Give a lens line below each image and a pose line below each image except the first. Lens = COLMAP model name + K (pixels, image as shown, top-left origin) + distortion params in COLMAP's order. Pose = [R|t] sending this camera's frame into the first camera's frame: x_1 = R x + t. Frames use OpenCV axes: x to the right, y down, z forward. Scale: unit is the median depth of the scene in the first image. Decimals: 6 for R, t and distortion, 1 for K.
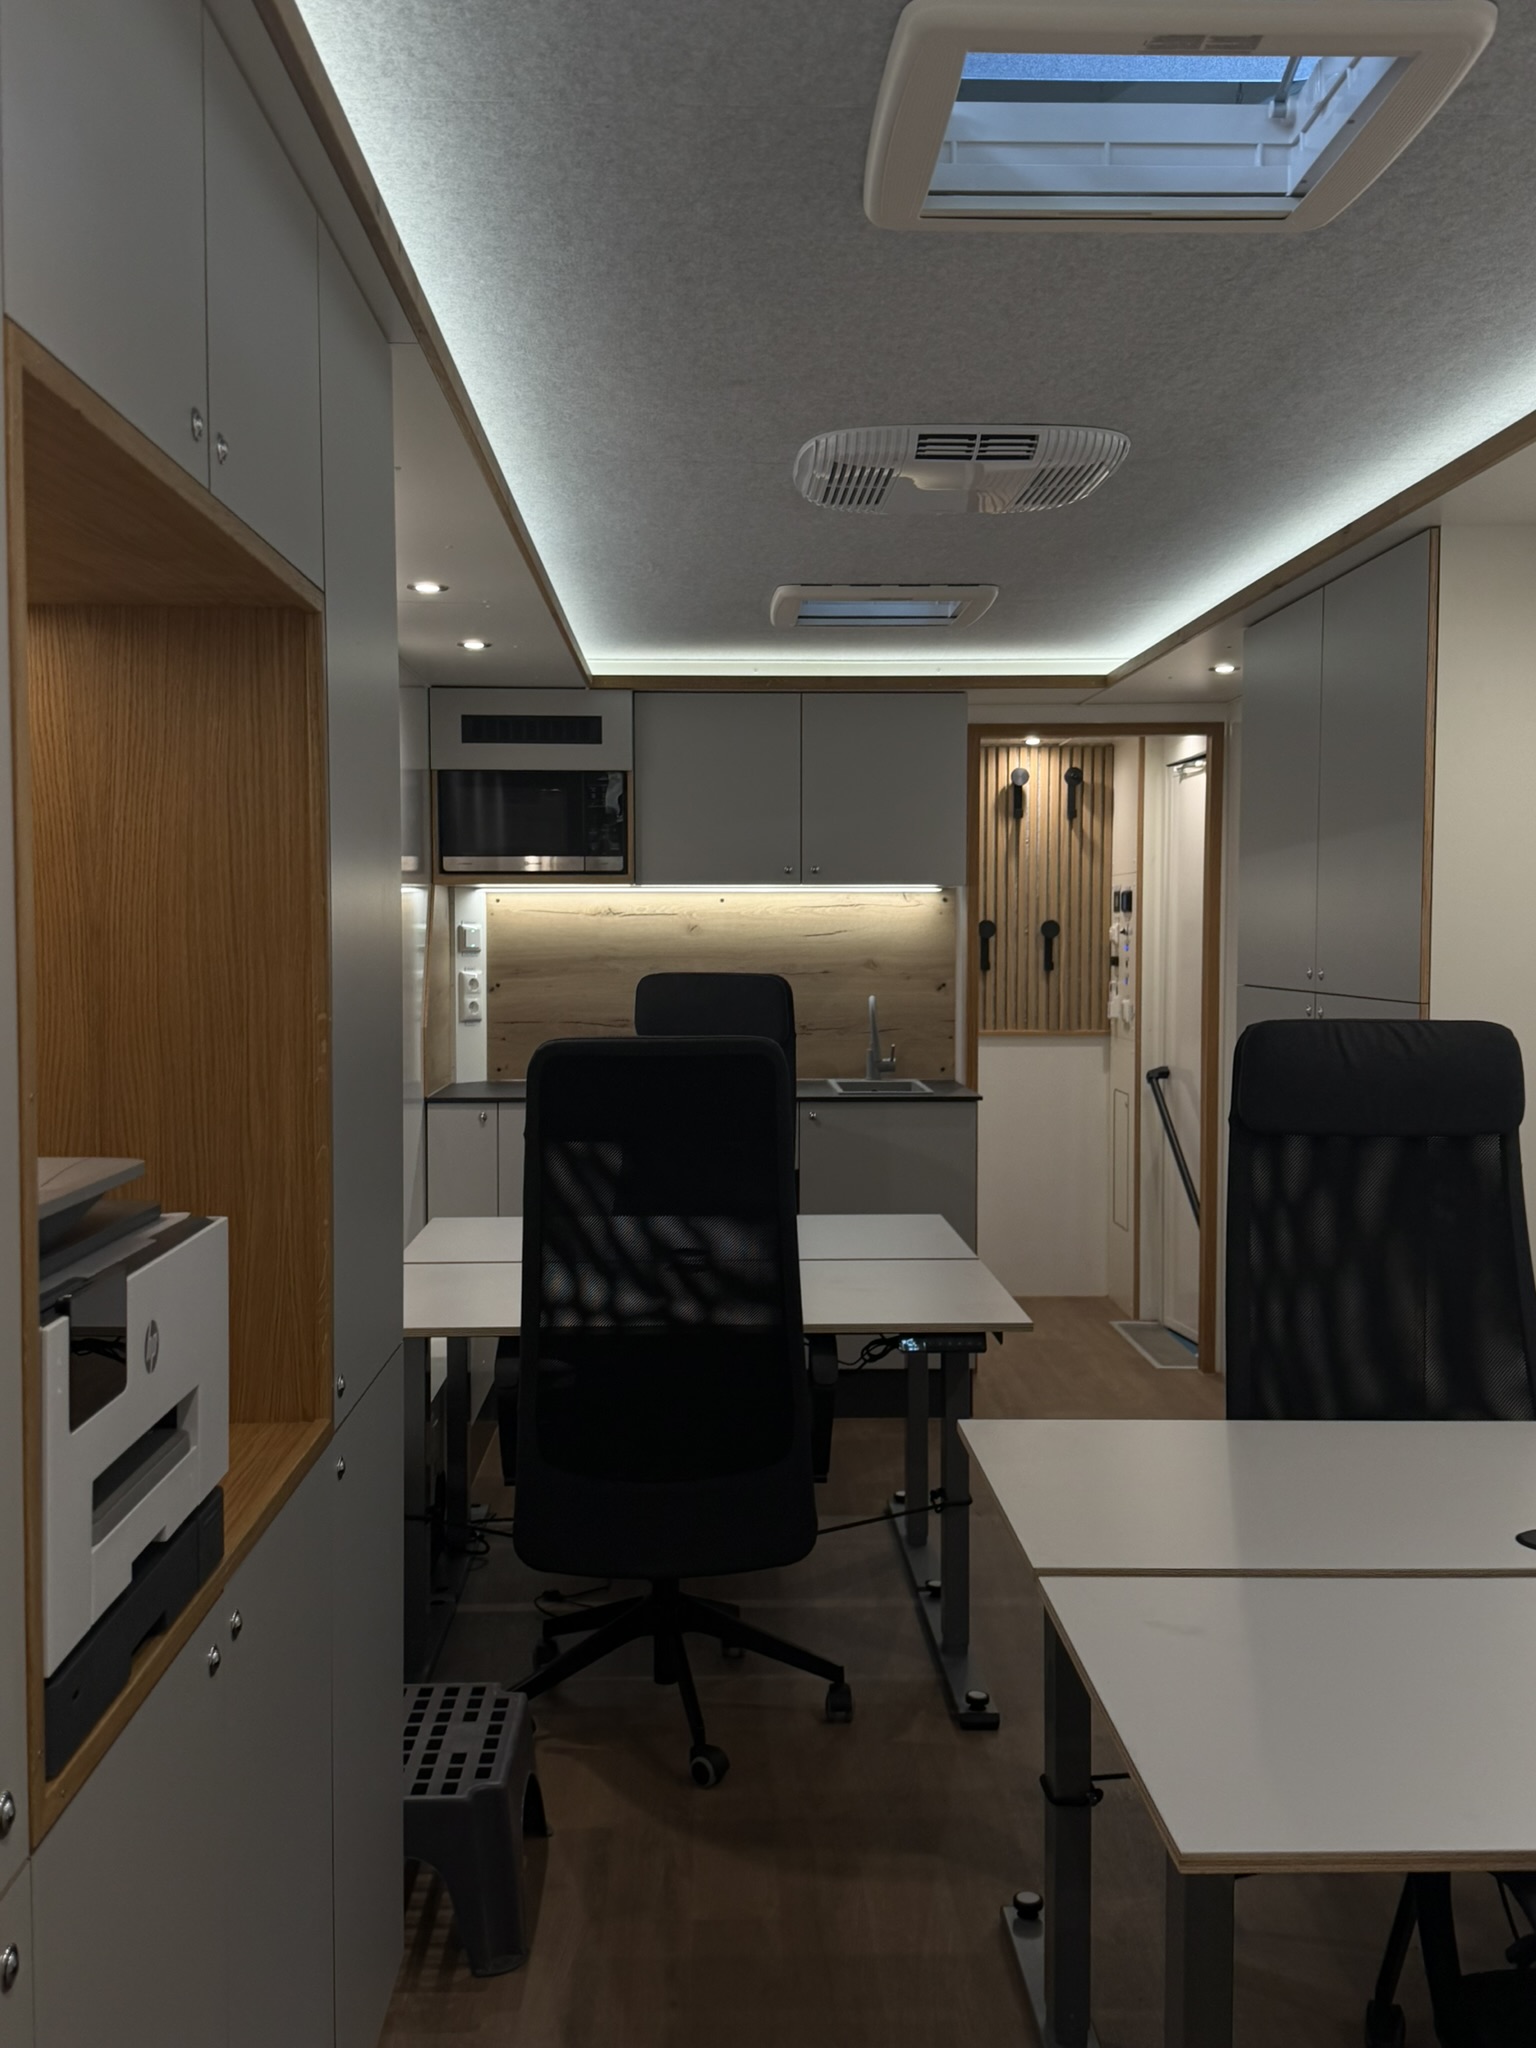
lens RADIAL K [[2146.7, 0, 780.4], [0, 2146.7, 837.9], [0, 0, 1]] dist [0.117301, 0.009436]
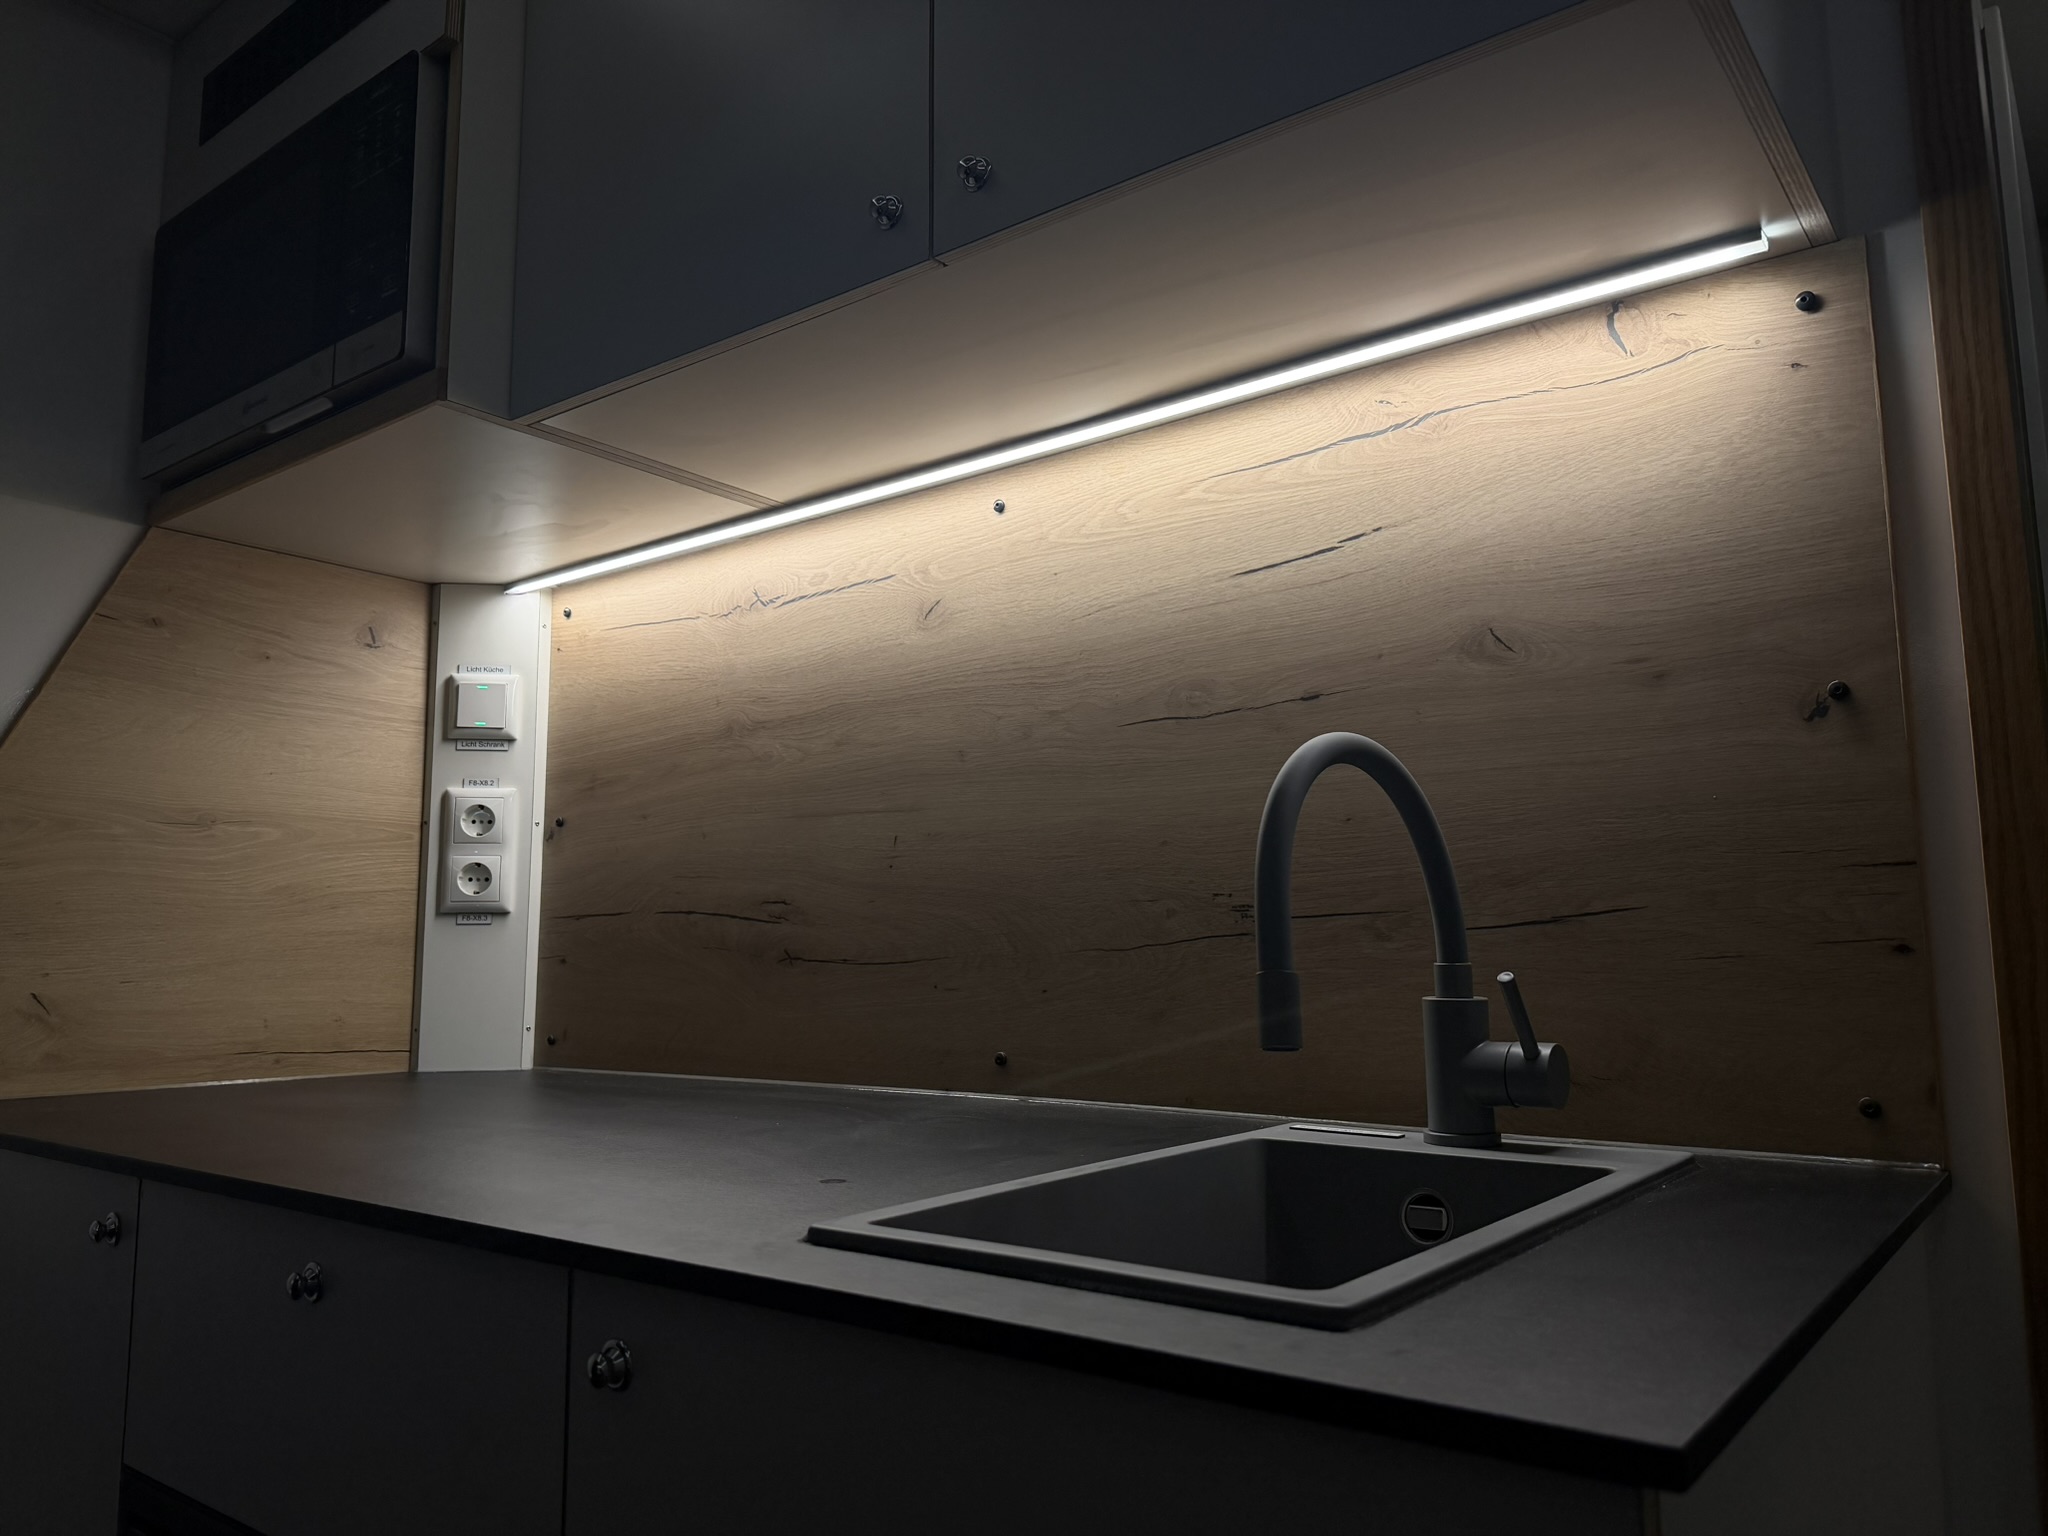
lens RADIAL K [[1449.1, 0, 1027.1], [0, 1449.1, 744.2], [0, 0, 1]] dist [0.115073, -0.165772]
pose [[0.760184, -0.100020, -0.641963, 0.091344], [0.033894, 0.992839, -0.114552, 0.074303], [0.648823, 0.065322, 0.758131, 0.720934]]
